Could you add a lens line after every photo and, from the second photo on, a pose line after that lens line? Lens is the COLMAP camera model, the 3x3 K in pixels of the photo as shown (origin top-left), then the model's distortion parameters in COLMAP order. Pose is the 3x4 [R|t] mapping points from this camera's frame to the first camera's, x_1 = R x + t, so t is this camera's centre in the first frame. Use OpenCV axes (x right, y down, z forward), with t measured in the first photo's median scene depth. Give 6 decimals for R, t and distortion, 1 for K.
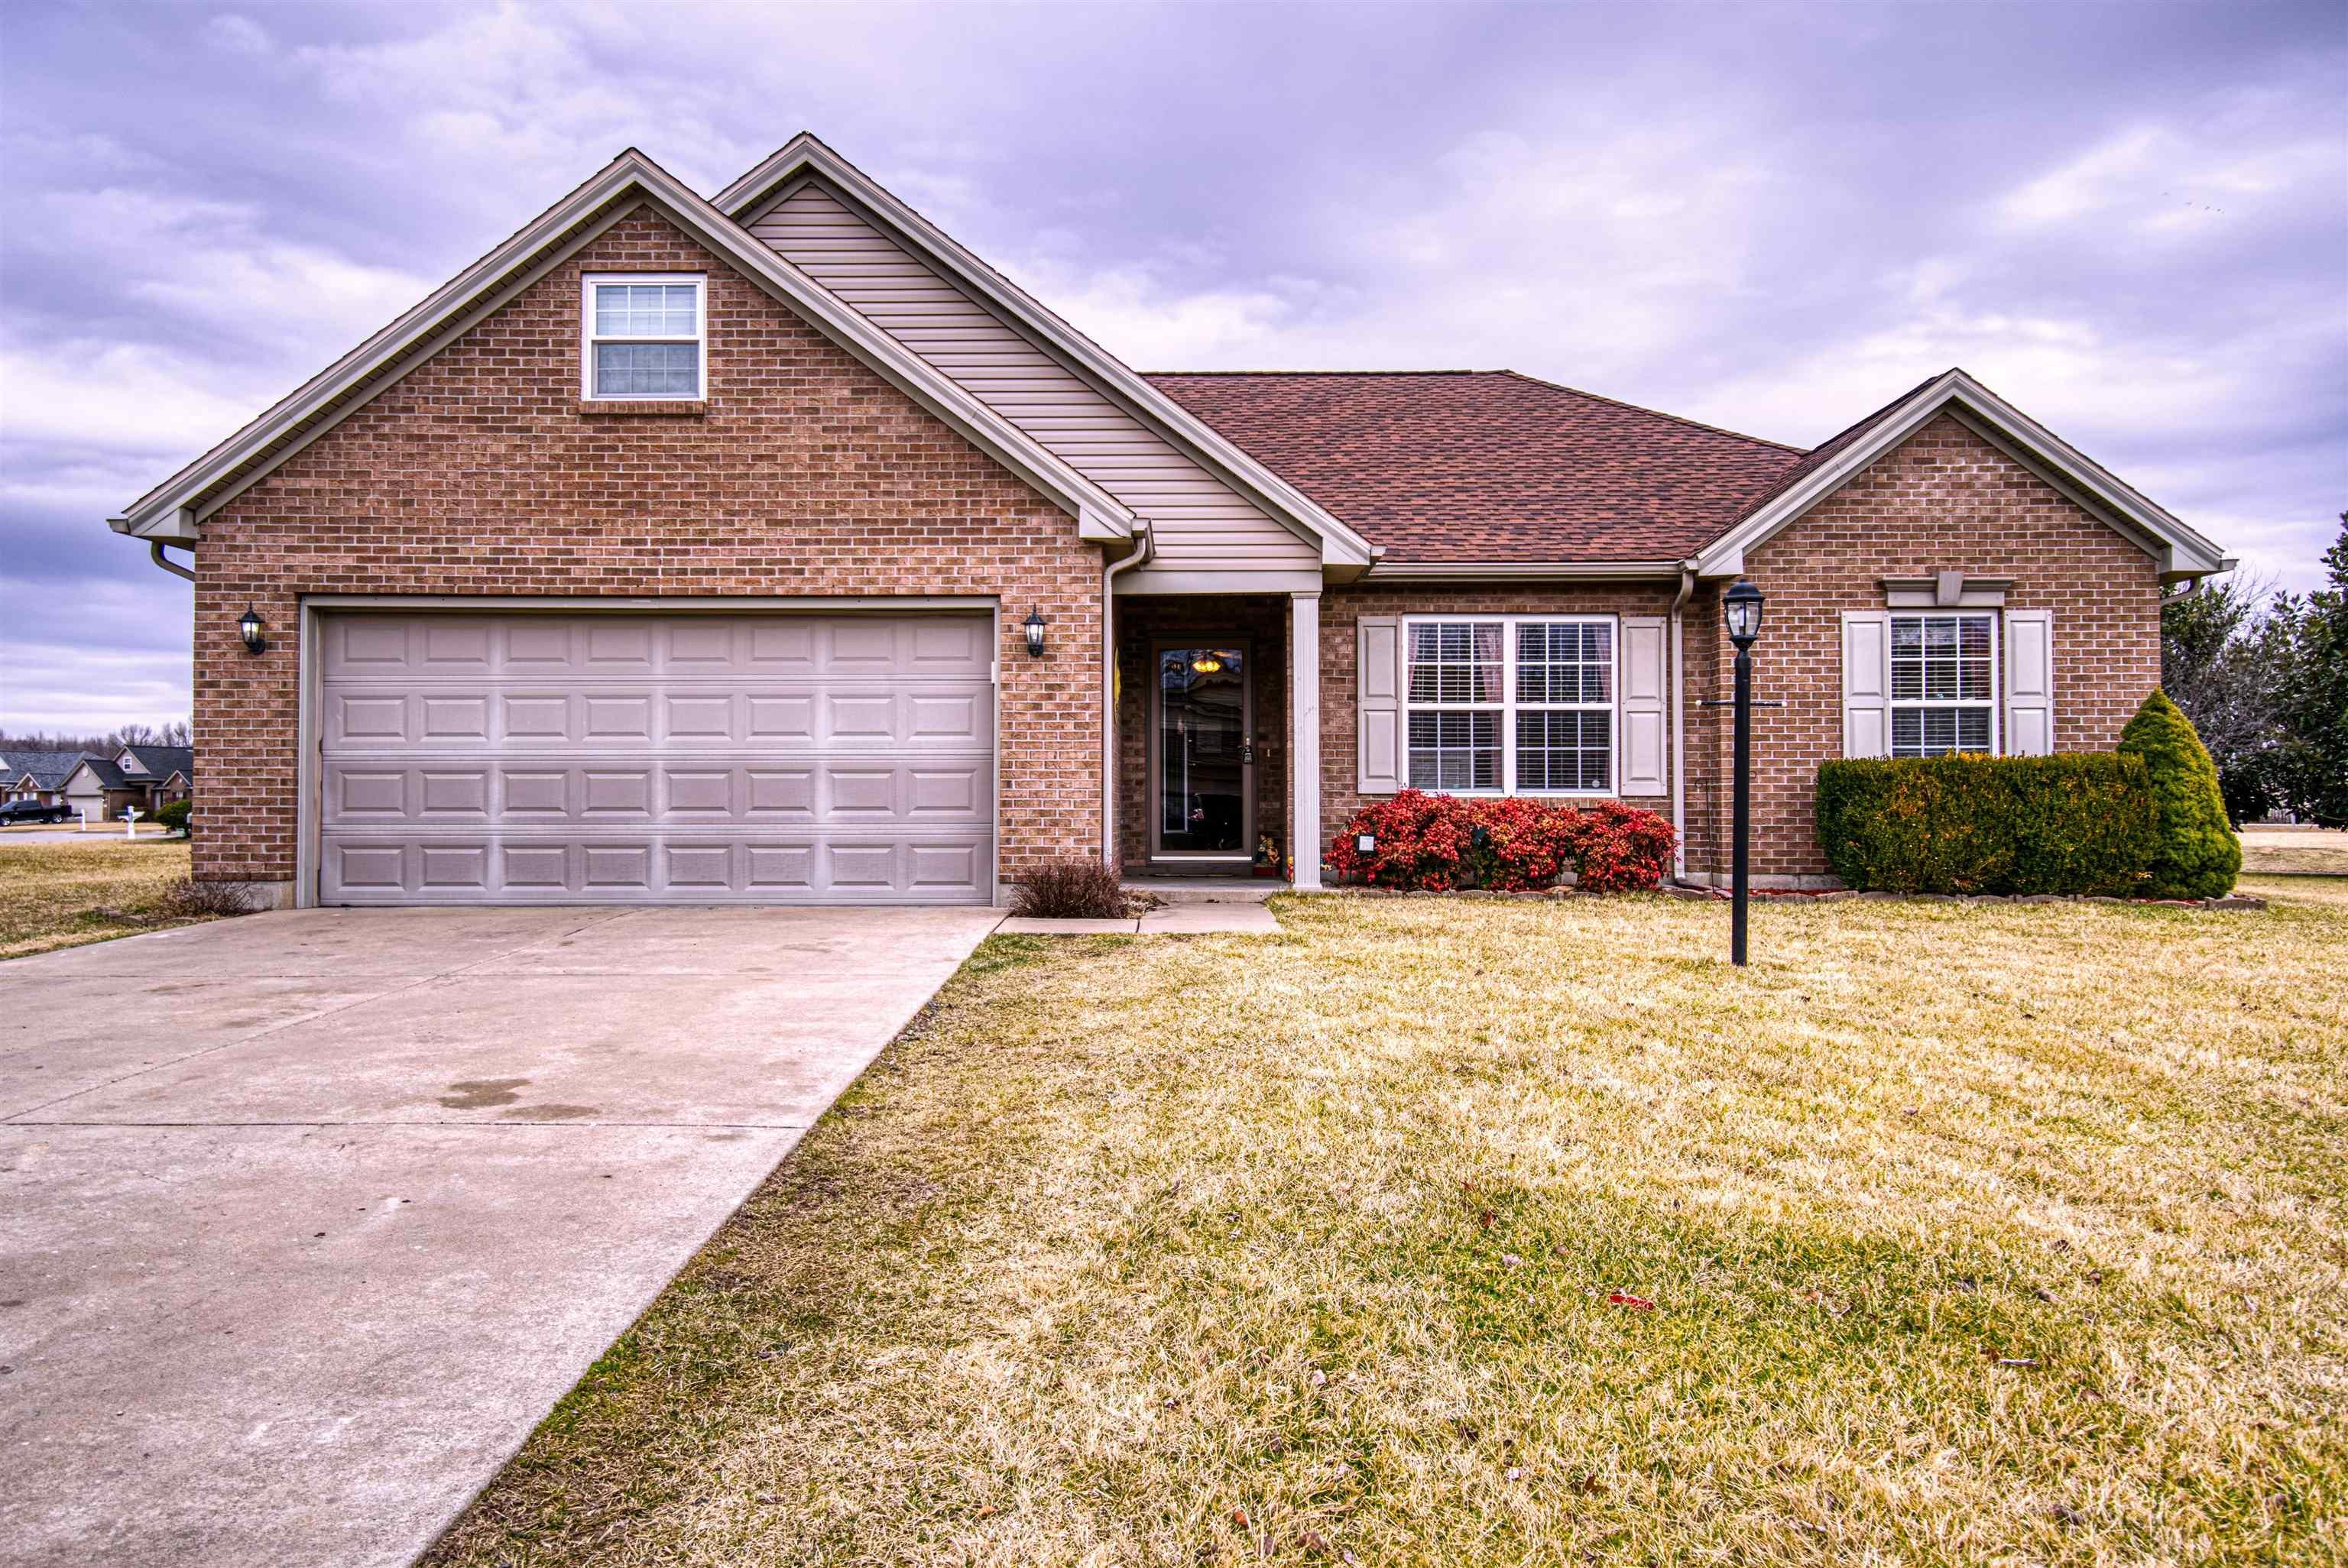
lens RADIAL K [[1749.6, 0, 1174.0], [0, 1749.6, 784.0], [0, 0, 1]] dist [0.034007, 0.002241]
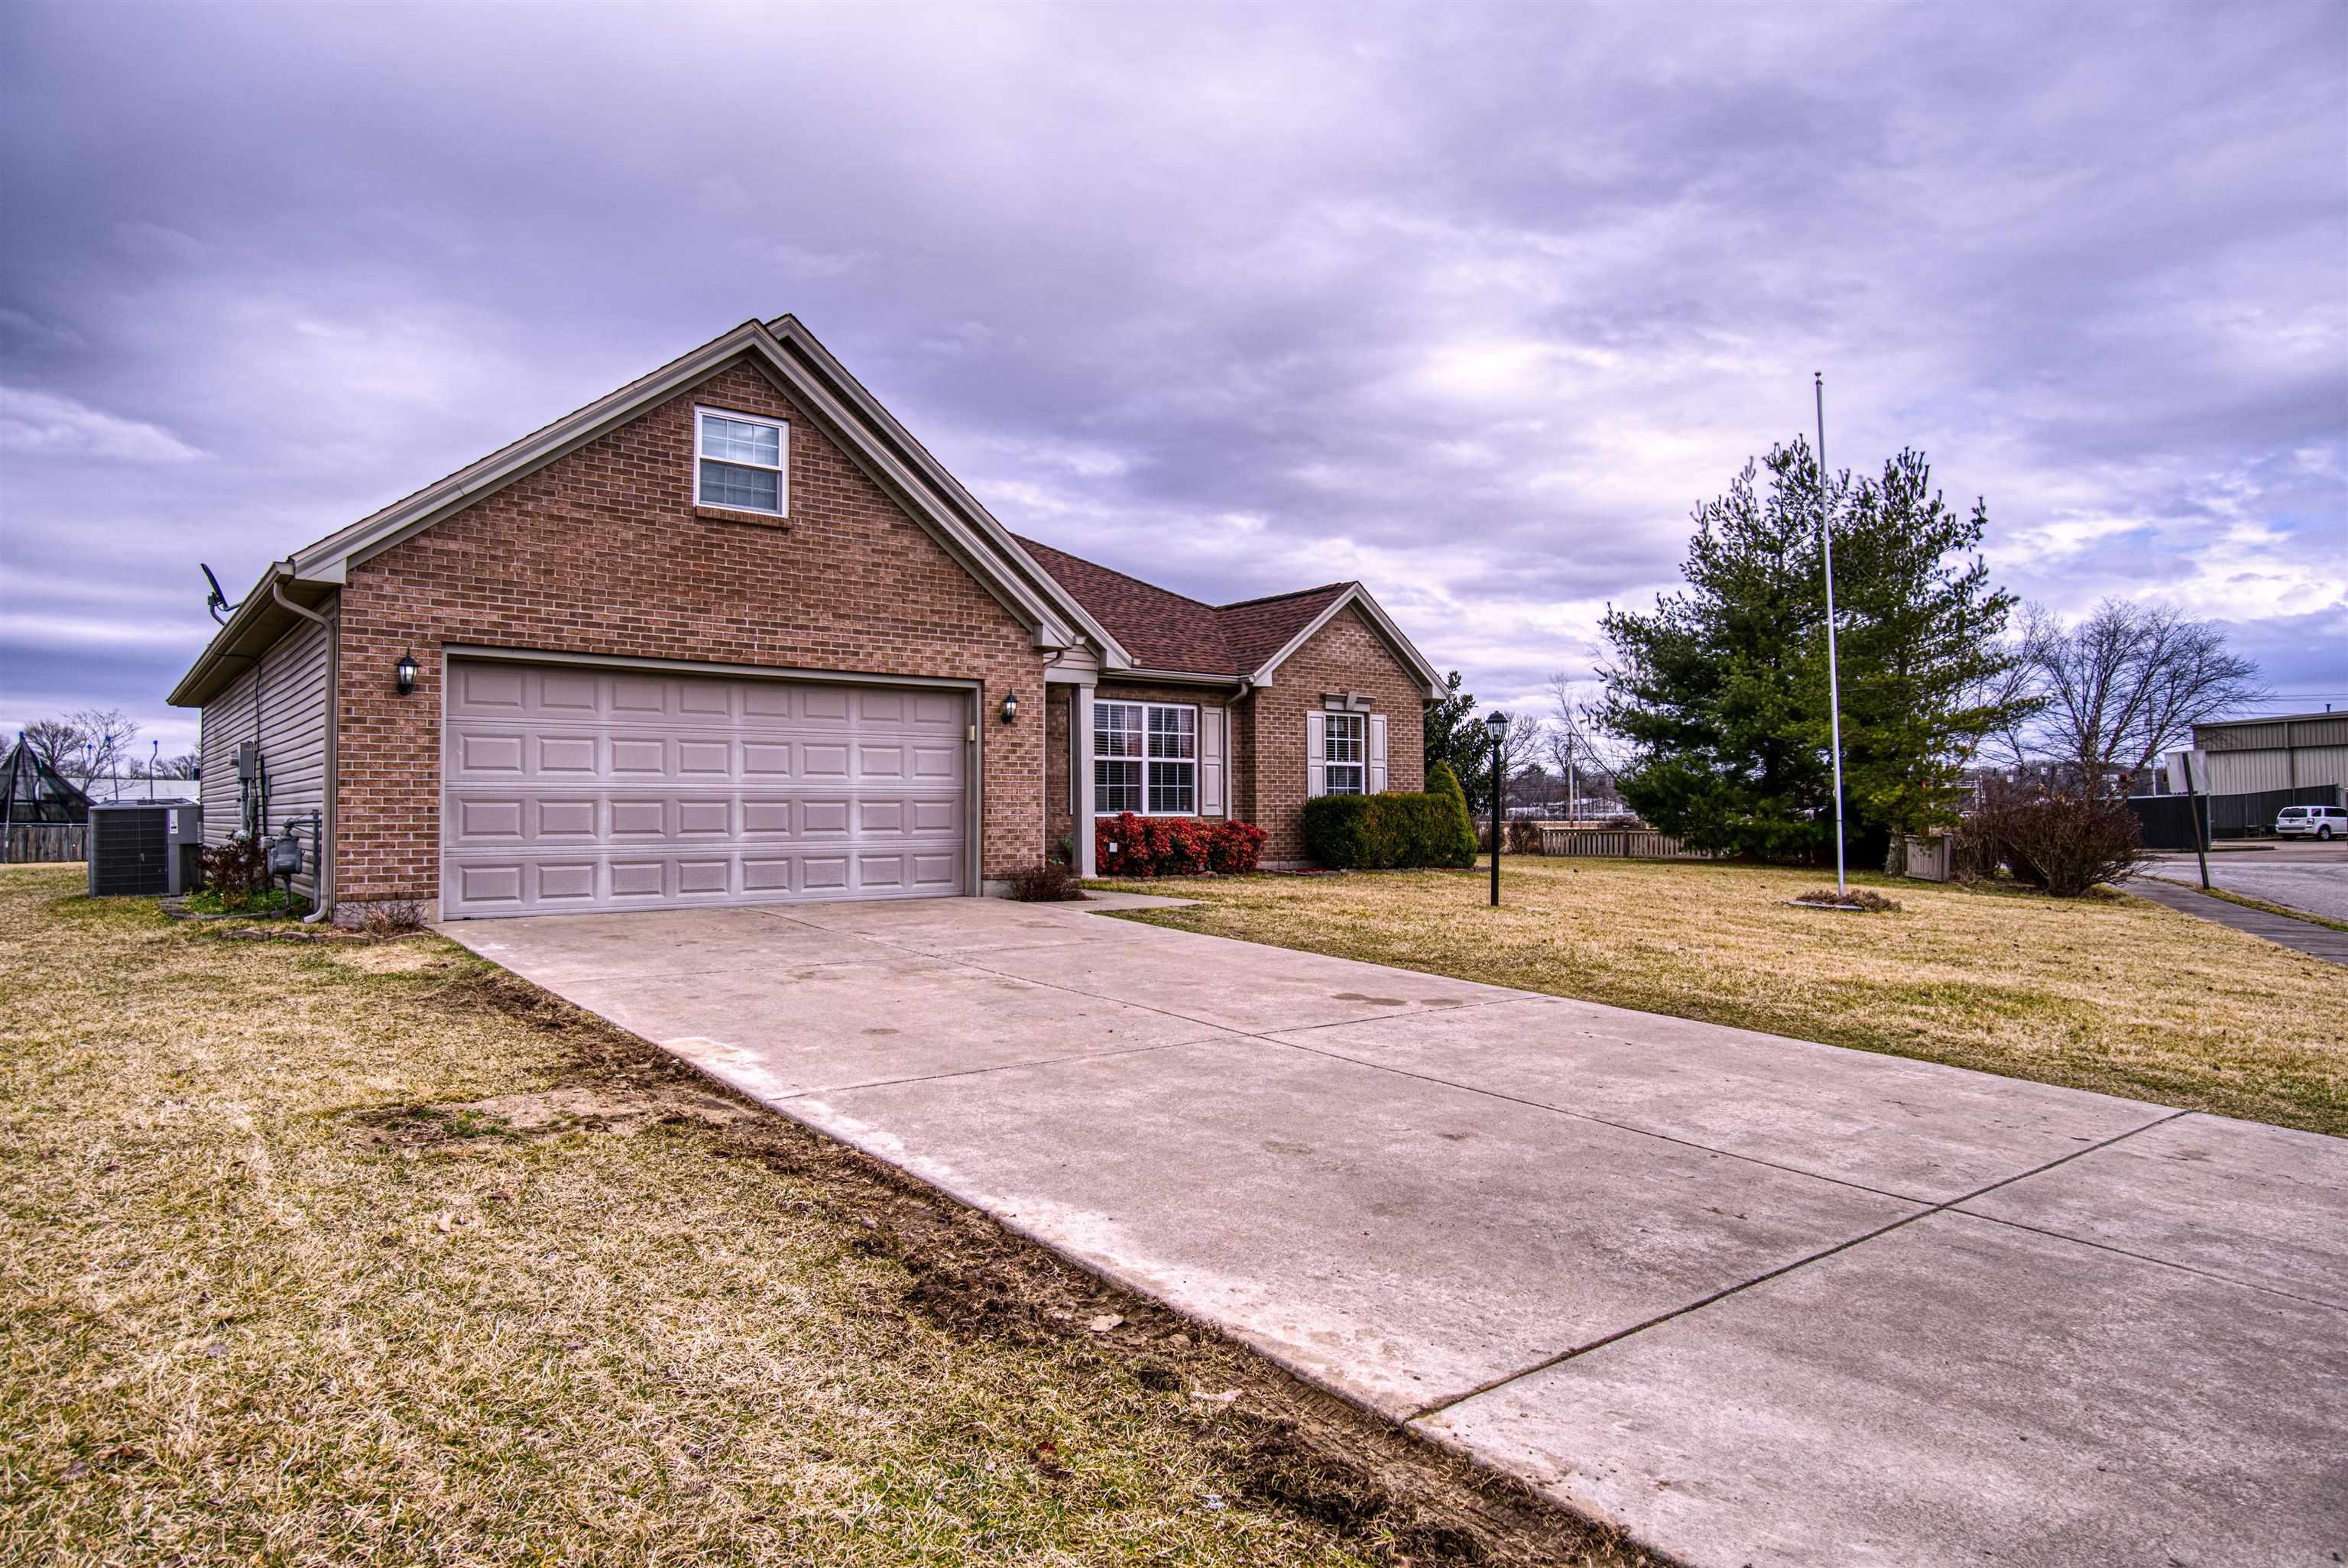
lens RADIAL K [[1378.7, 0, 1174.0], [0, 1378.7, 784.0], [0, 0, 1]] dist [-0.000483, -0.000709]
pose [[0.770766, 0.011306, 0.637018, -0.696495], [-0.007484, 0.999934, -0.008692, -0.013517], [-0.637074, 0.001932, 0.770800, 0.026515]]
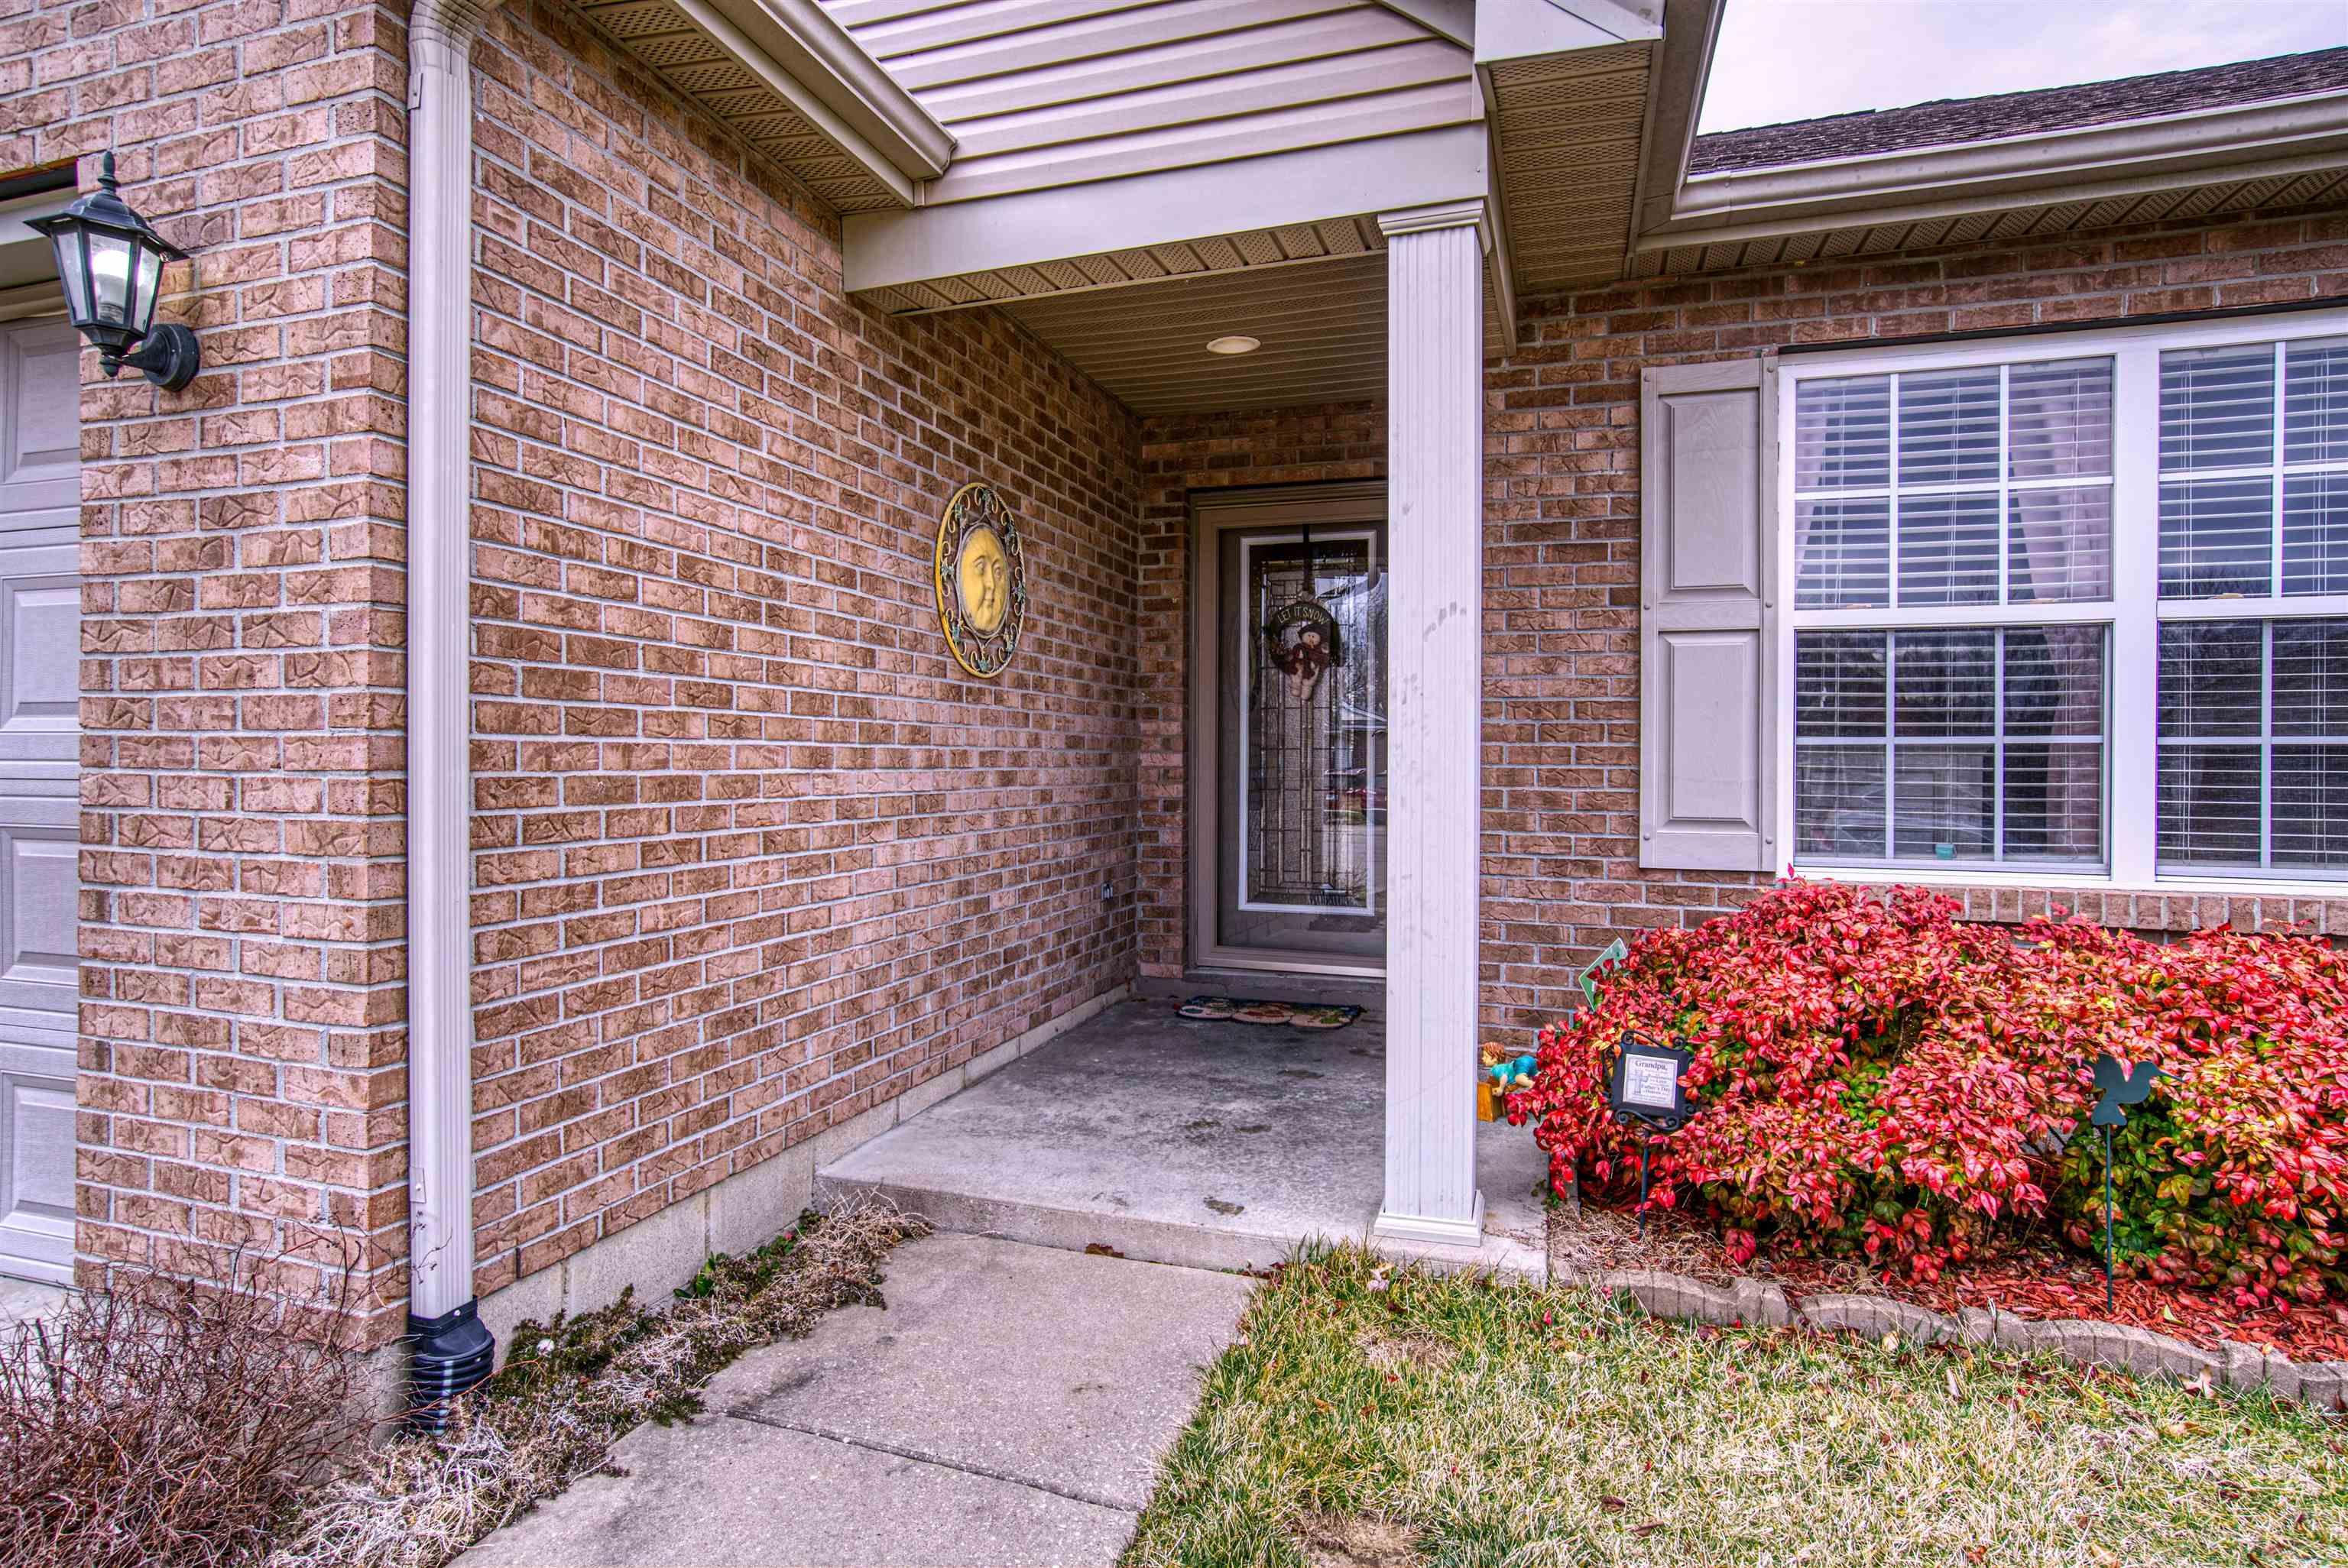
lens RADIAL K [[1223.5, 0, 1163.3], [0, 1223.5, 771.6], [0, 0, 1]] dist [-0.038077, 0.020638]
pose [[0.953452, 0.008284, -0.301432, 0.103766], [-0.001298, 0.999726, 0.023366, -0.023492], [0.301543, -0.021887, 0.953201, 0.874294]]
